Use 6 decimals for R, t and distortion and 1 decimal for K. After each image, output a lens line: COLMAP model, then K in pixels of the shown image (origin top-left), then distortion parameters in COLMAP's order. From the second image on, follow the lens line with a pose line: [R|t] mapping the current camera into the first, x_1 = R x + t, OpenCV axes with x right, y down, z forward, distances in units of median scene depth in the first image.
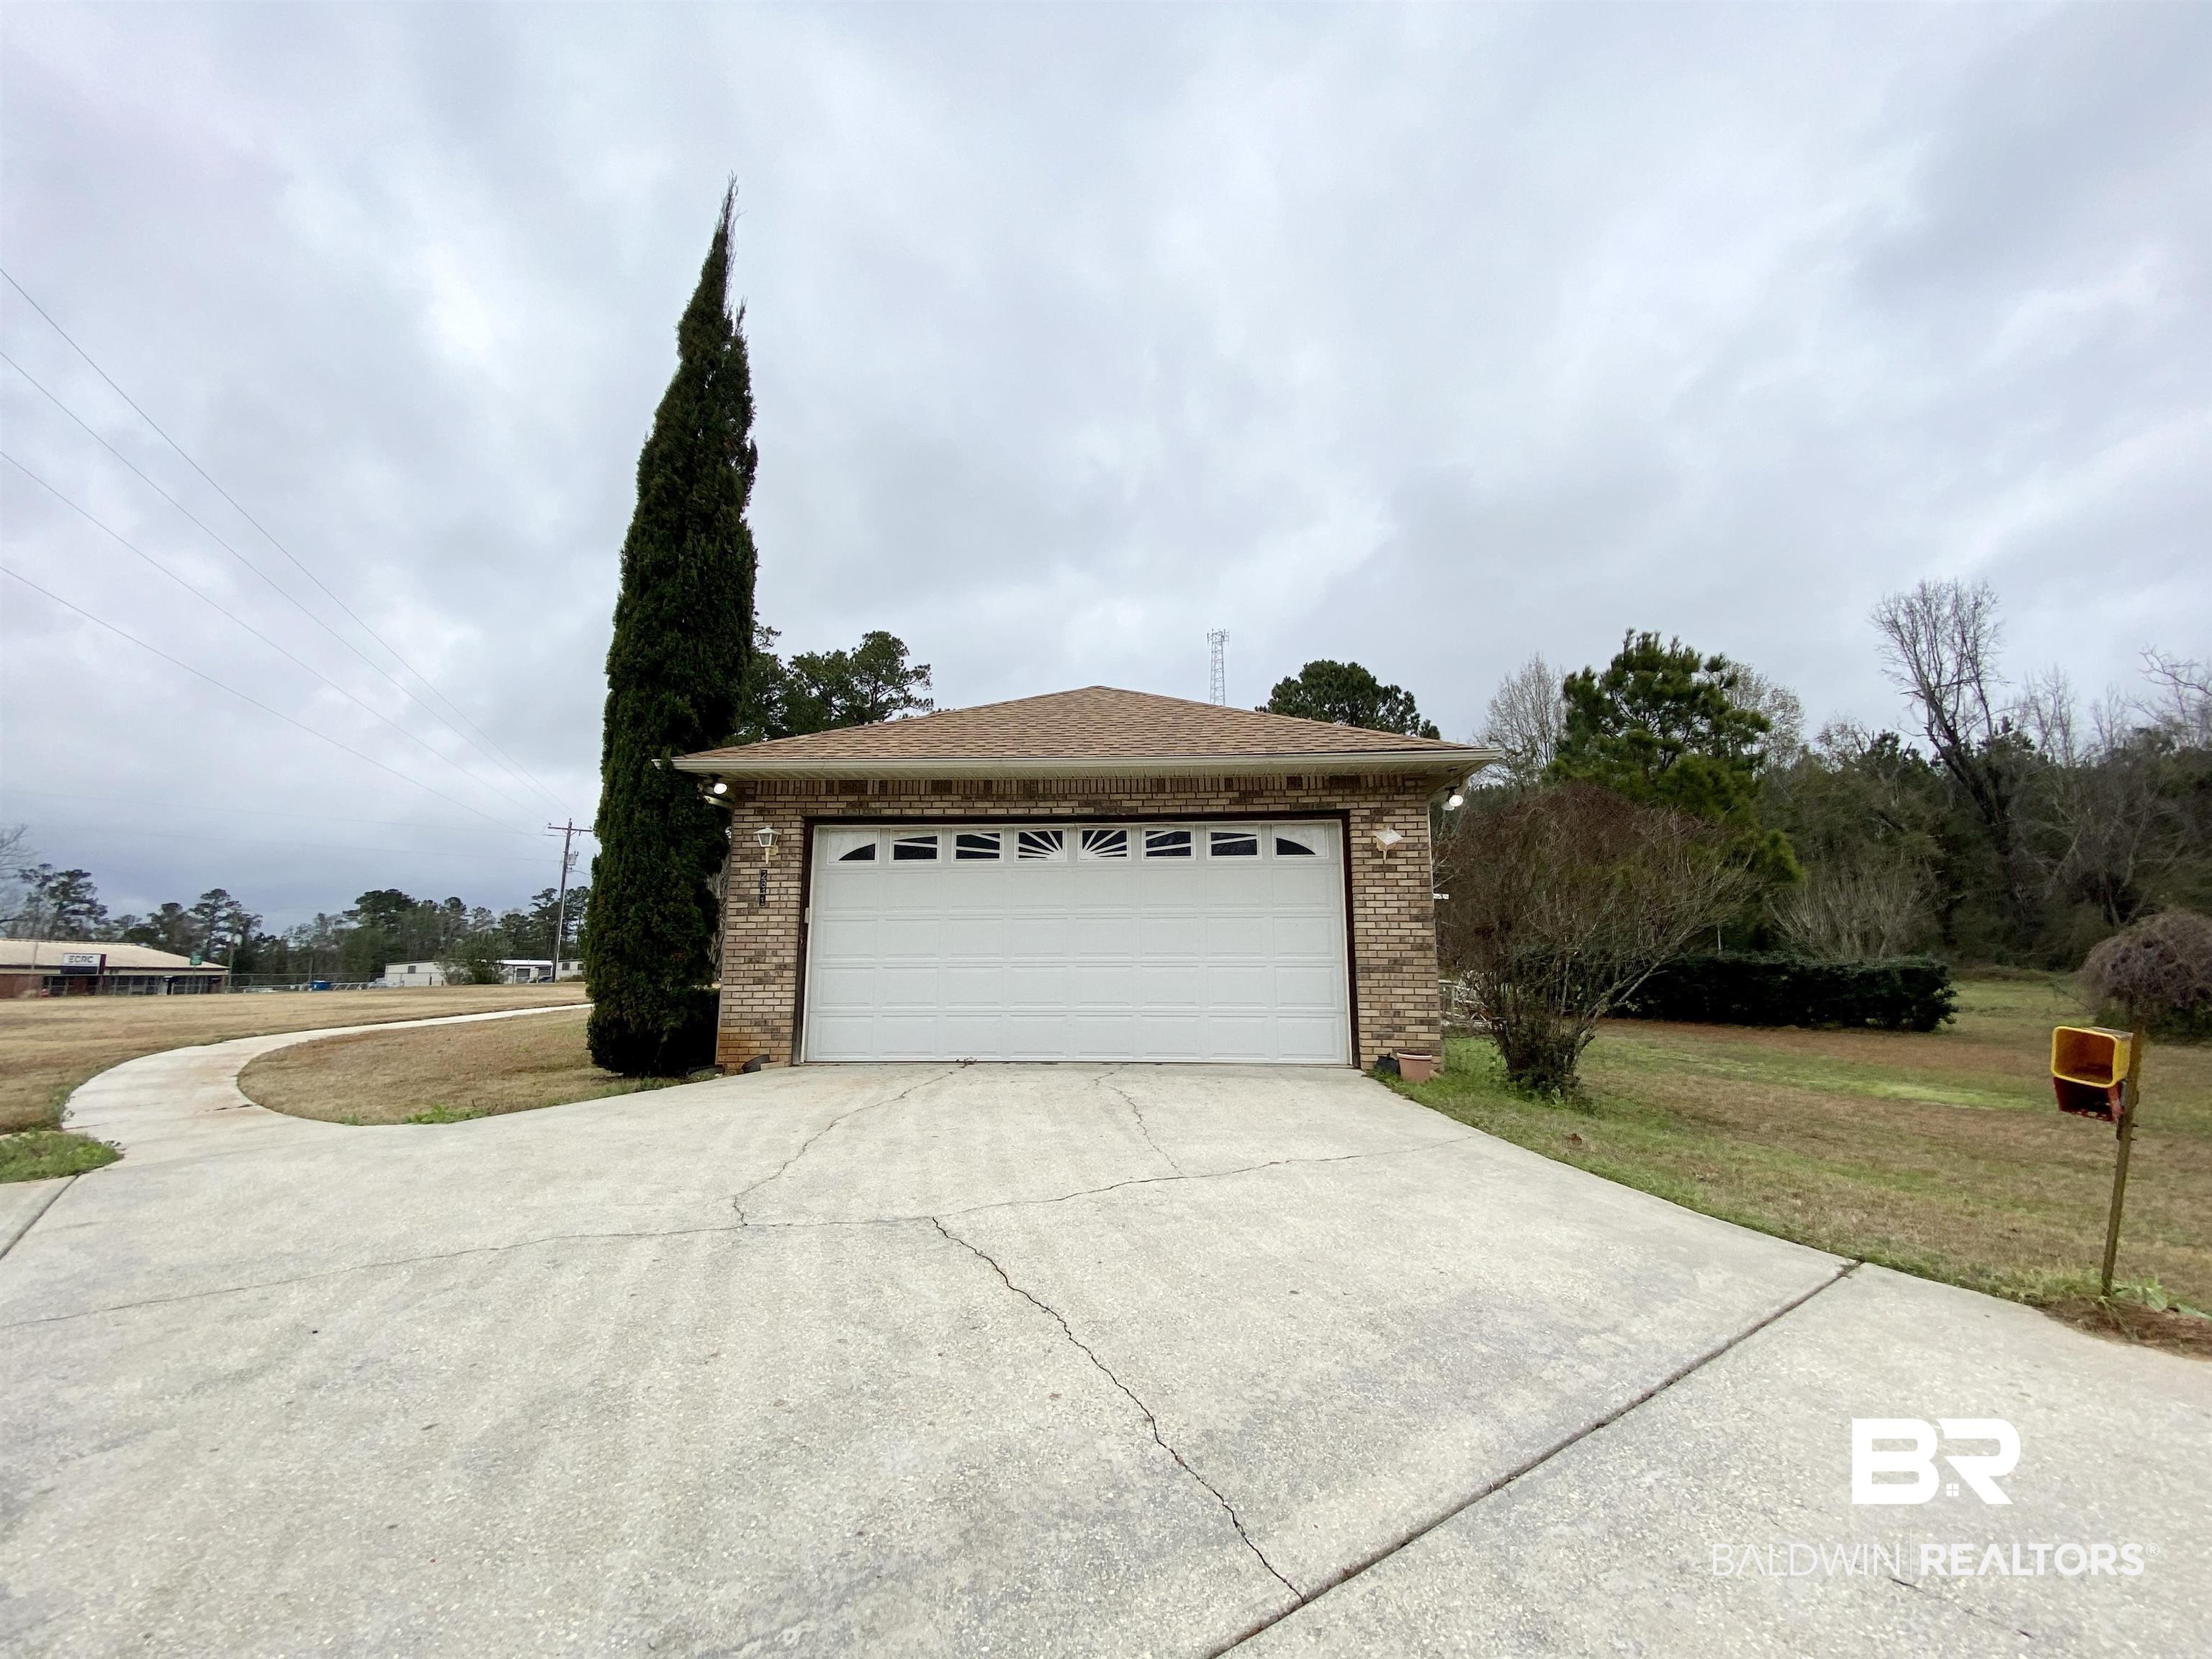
lens RADIAL K [[904.0, 0, 1108.6], [0, 904.0, 840.5], [0, 0, 1]] dist [-0.002765, -0.000273]
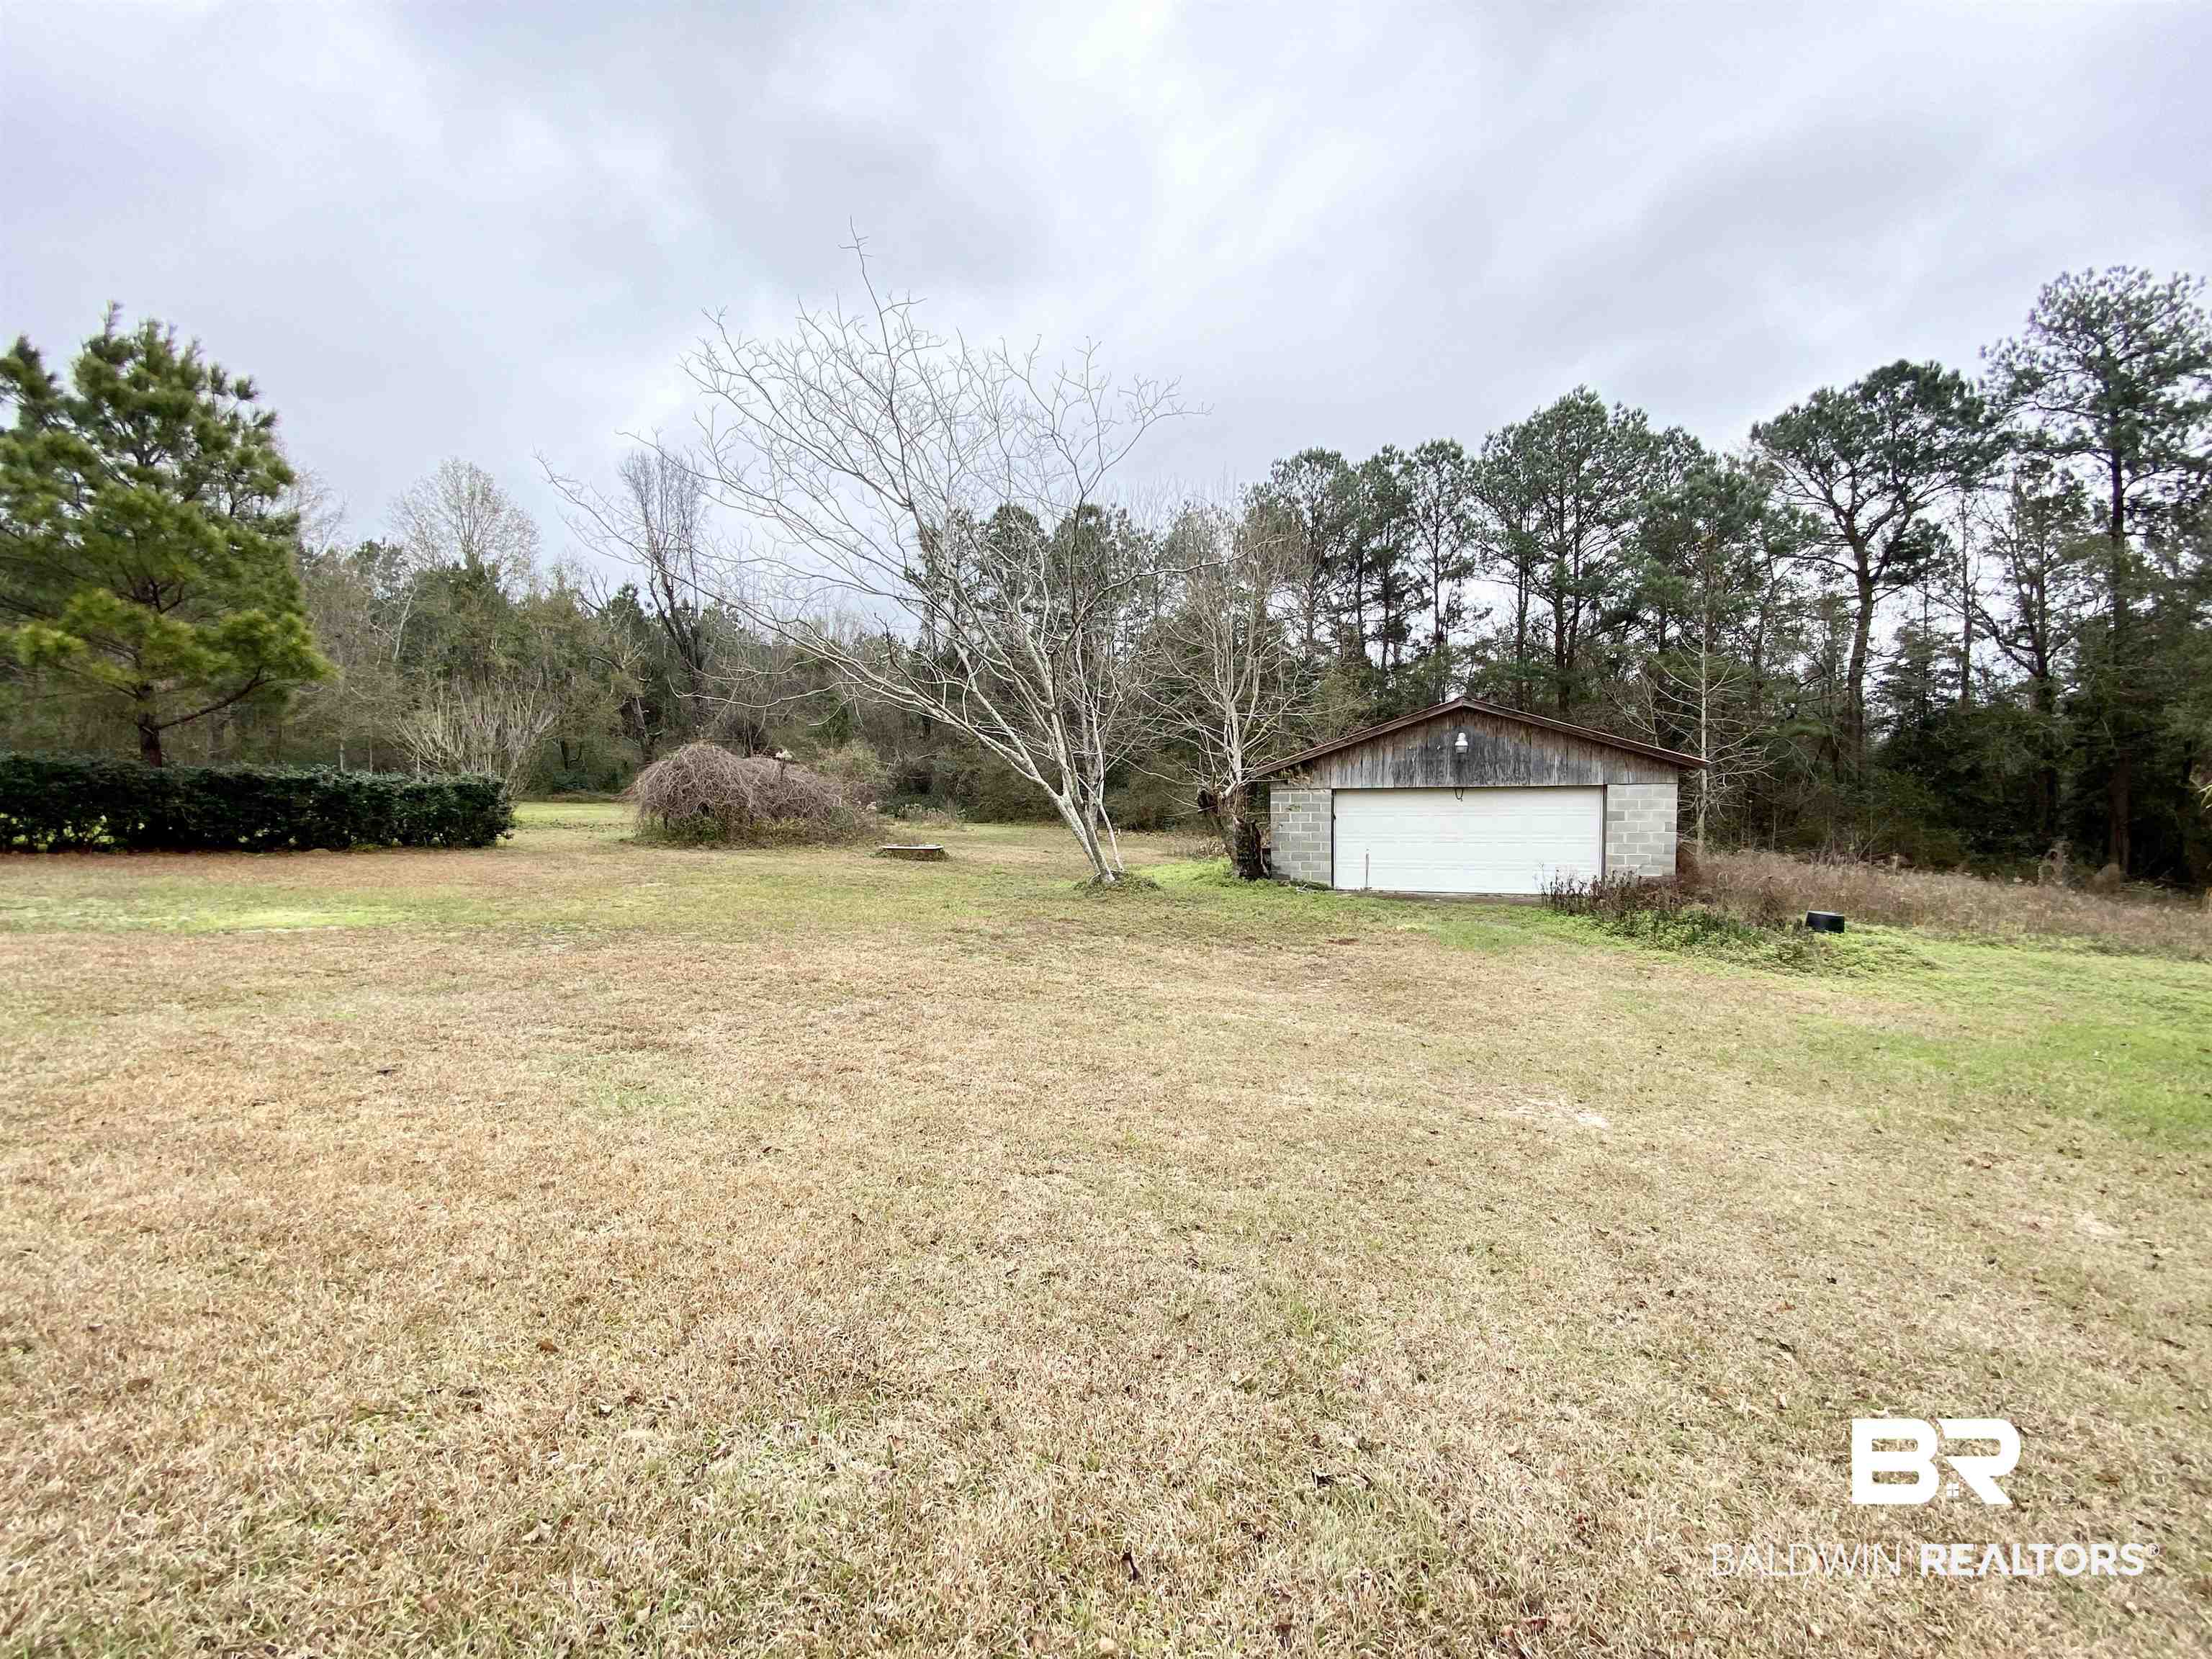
lens RADIAL K [[904.0, 0, 1103.2], [0, 904.0, 824.7], [0, 0, 1]] dist [-0.002765, -0.000273]
pose [[0.413822, -0.031885, 0.909799, 0.259826], [-0.119406, 0.988851, 0.088968, 0.013986], [-0.902493, -0.145453, 0.405402, -0.023840]]
